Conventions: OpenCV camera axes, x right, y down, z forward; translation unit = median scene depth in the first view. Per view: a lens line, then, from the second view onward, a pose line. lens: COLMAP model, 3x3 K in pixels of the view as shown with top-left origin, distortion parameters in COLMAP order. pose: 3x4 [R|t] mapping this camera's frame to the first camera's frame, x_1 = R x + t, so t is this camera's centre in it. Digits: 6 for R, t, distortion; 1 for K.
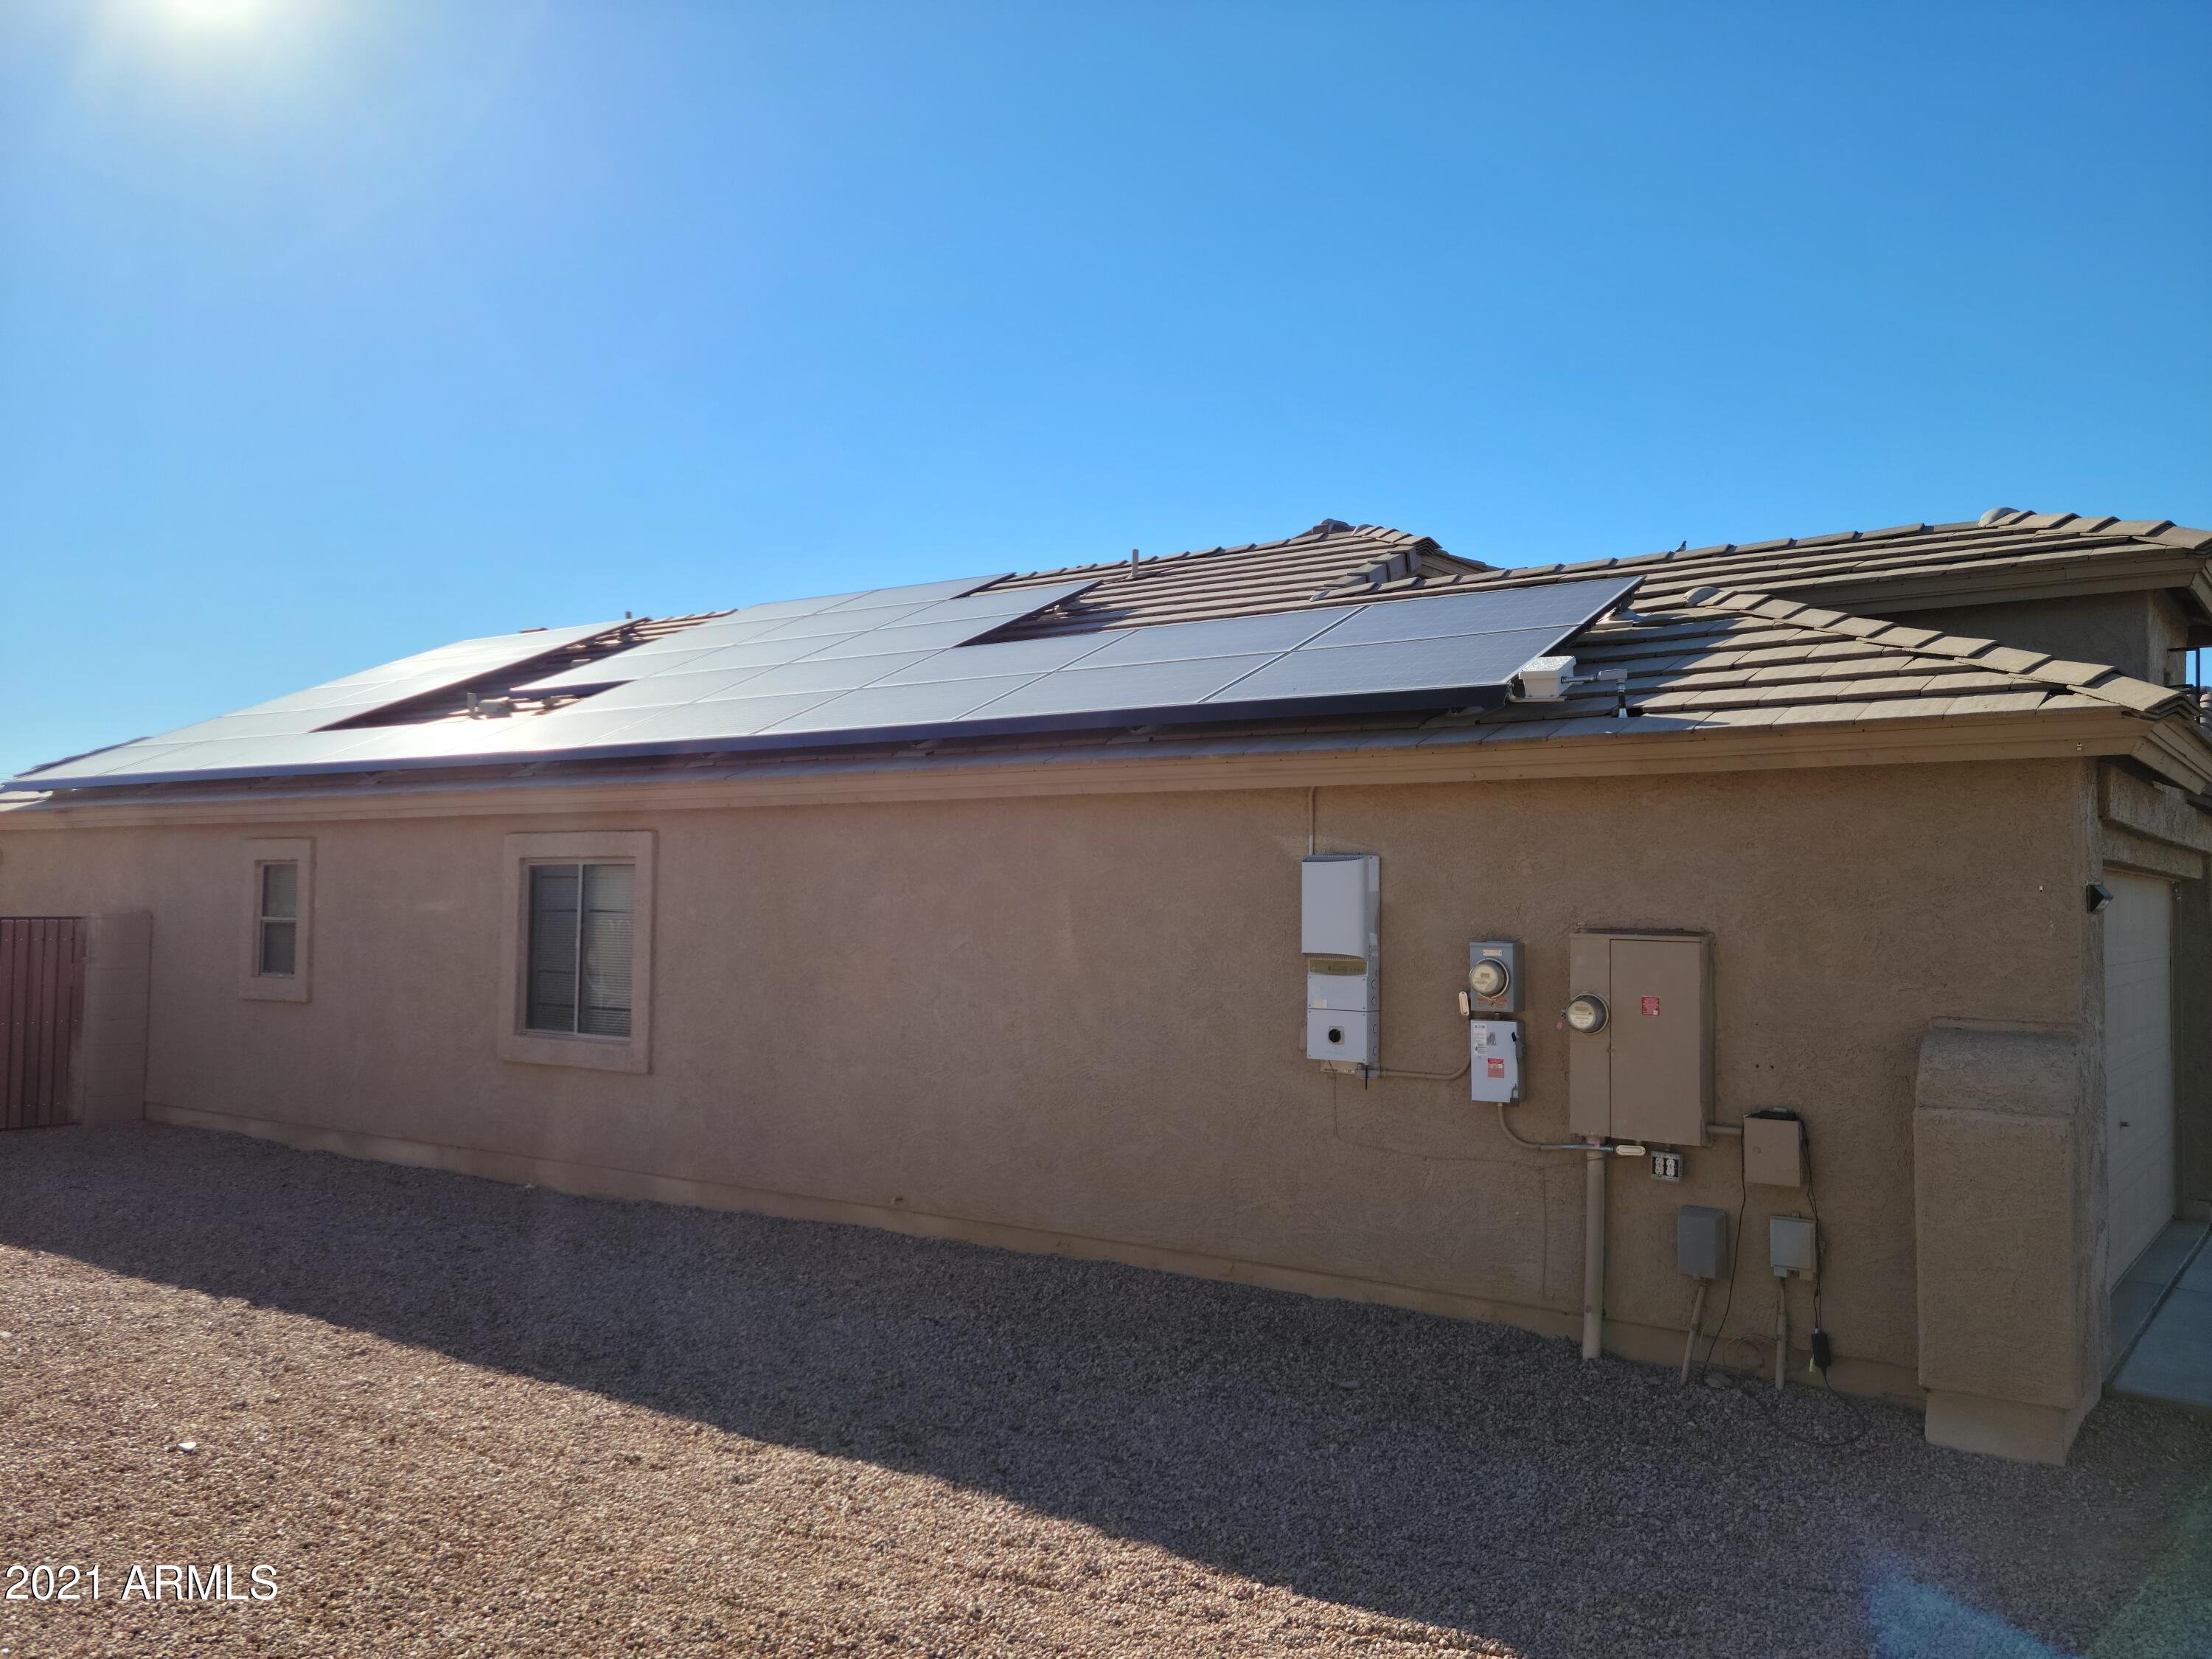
lens RADIAL K [[1757.5, 0, 1104.8], [0, 1757.5, 829.7], [0, 0, 1]] dist [0.066107, -0.000324]
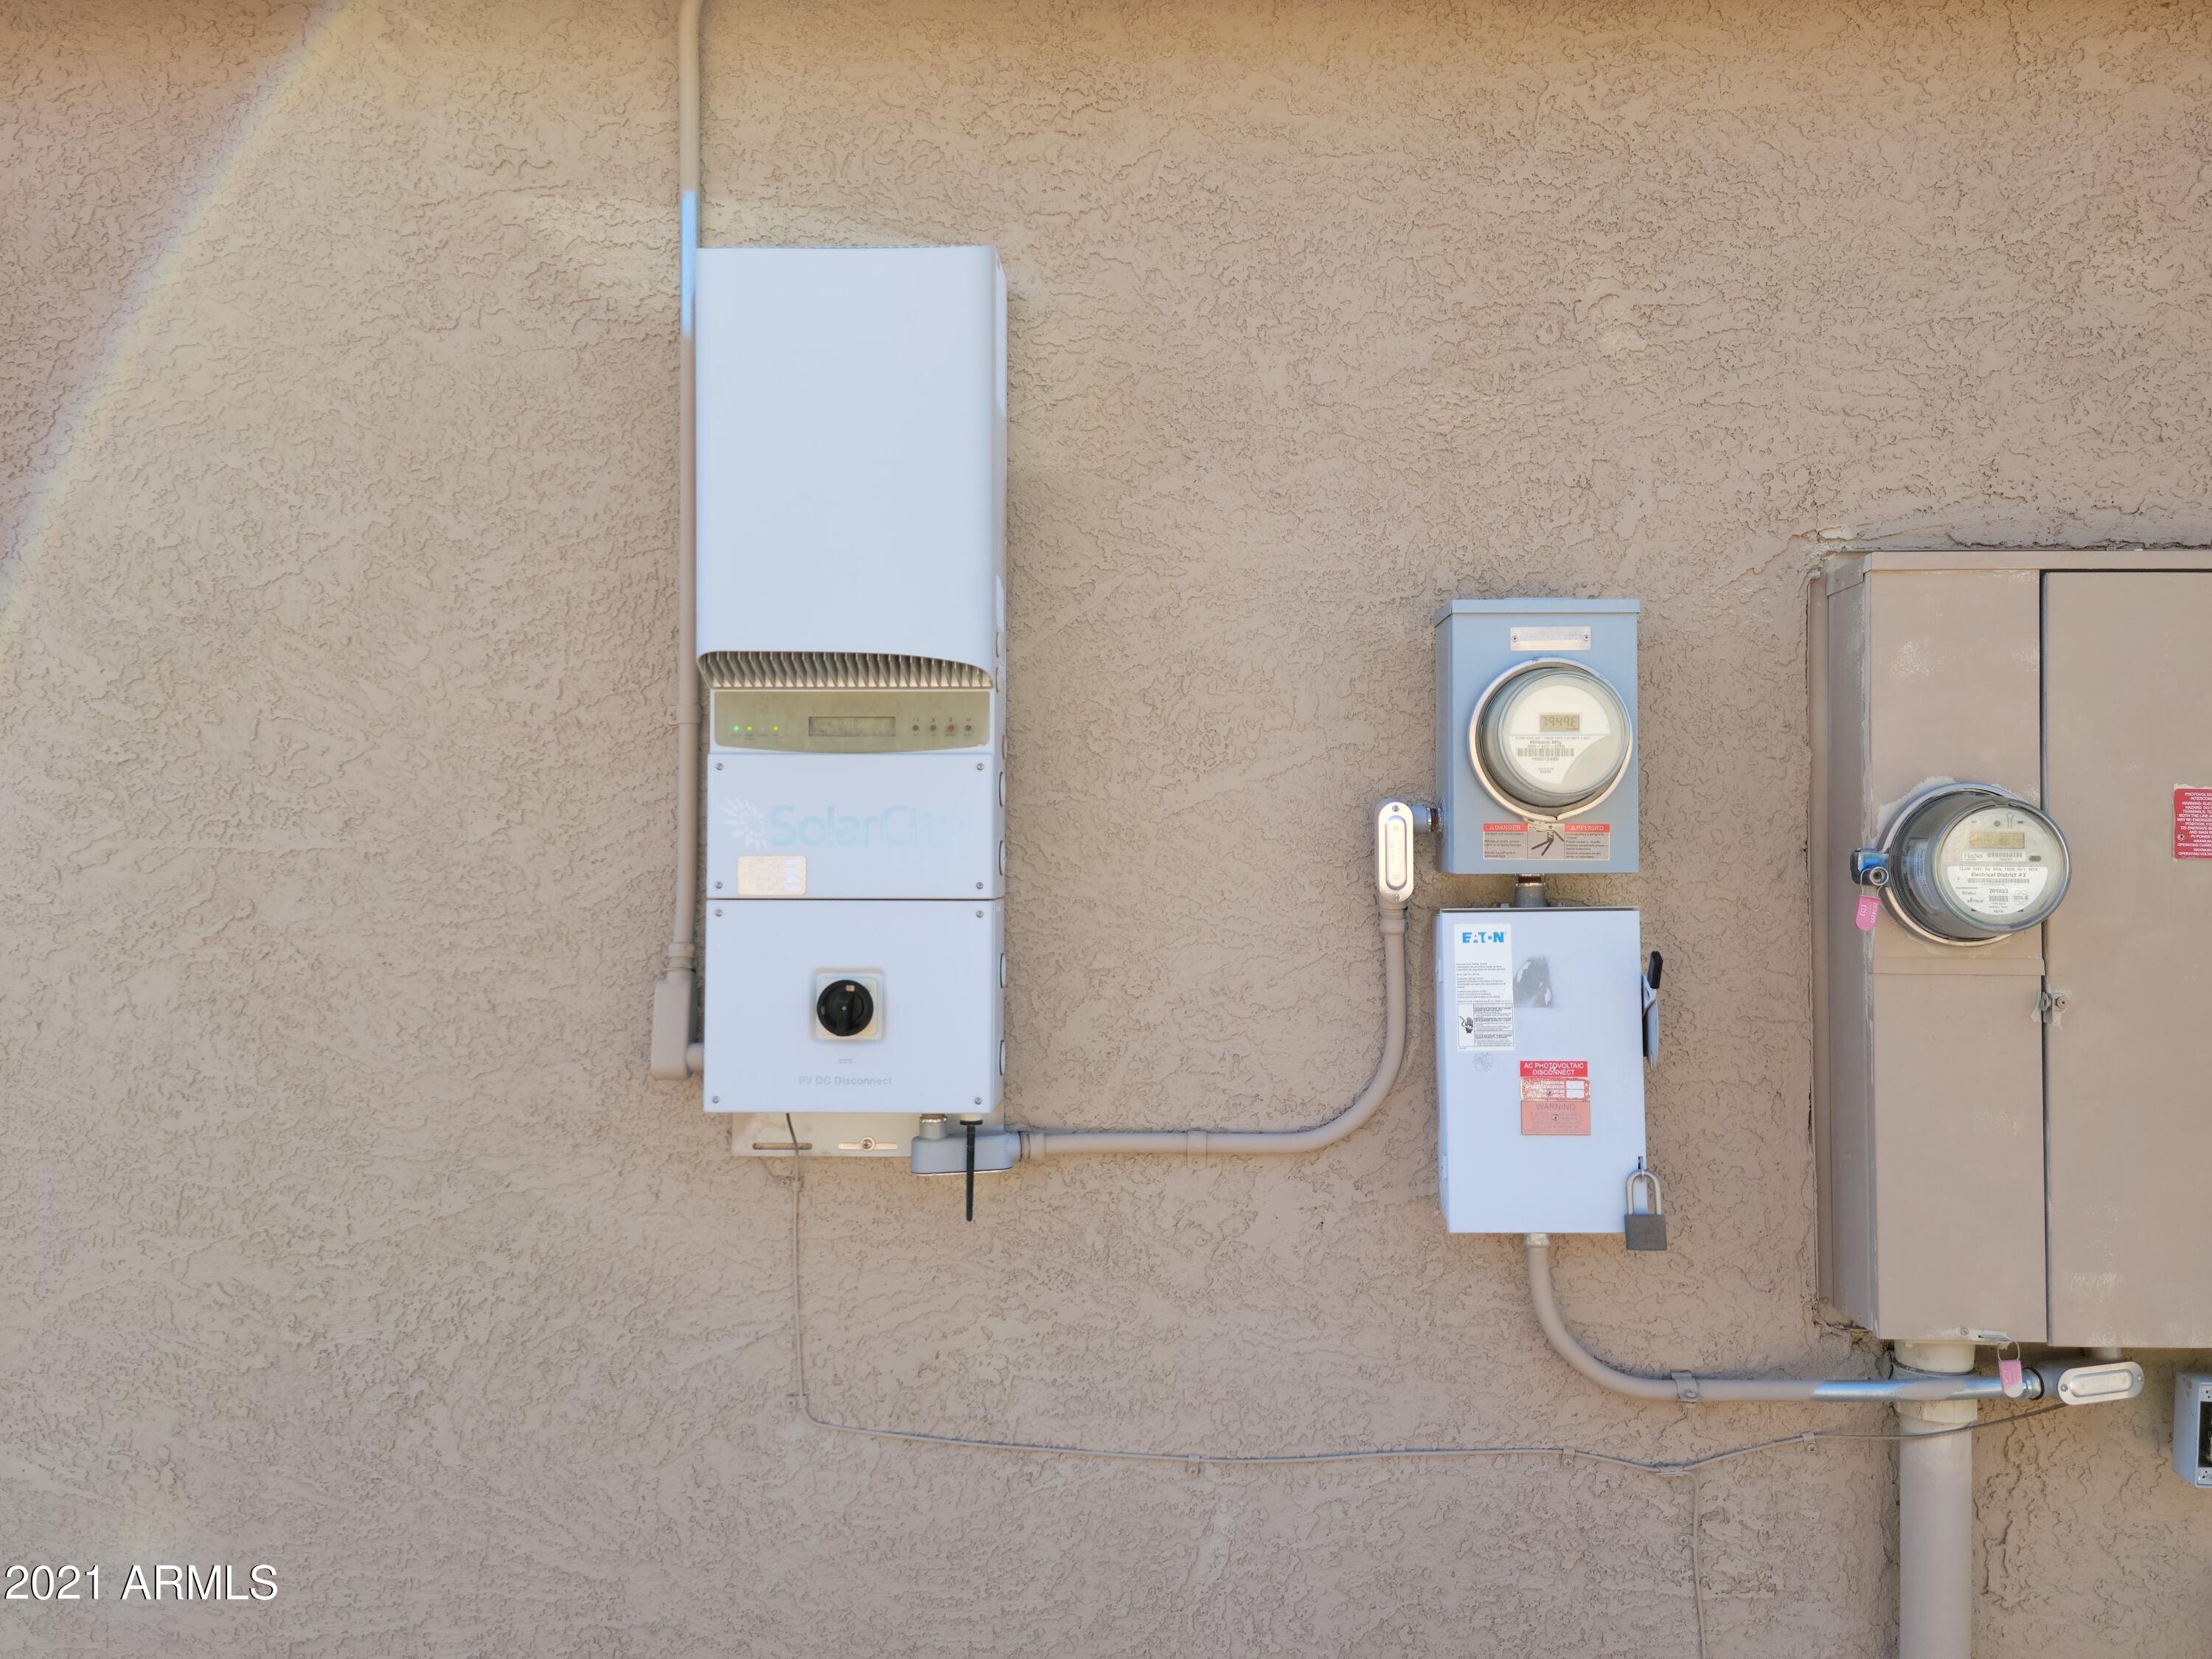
lens RADIAL K [[1757.5, 0, 1113.4], [0, 1757.5, 820.4], [0, 0, 1]] dist [0.066107, -0.000324]
pose [[0.817483, 0.002007, 0.575949, 0.024544], [-0.016869, 0.999648, 0.020459, 0.087283], [-0.575706, -0.026440, 0.817229, 0.793469]]
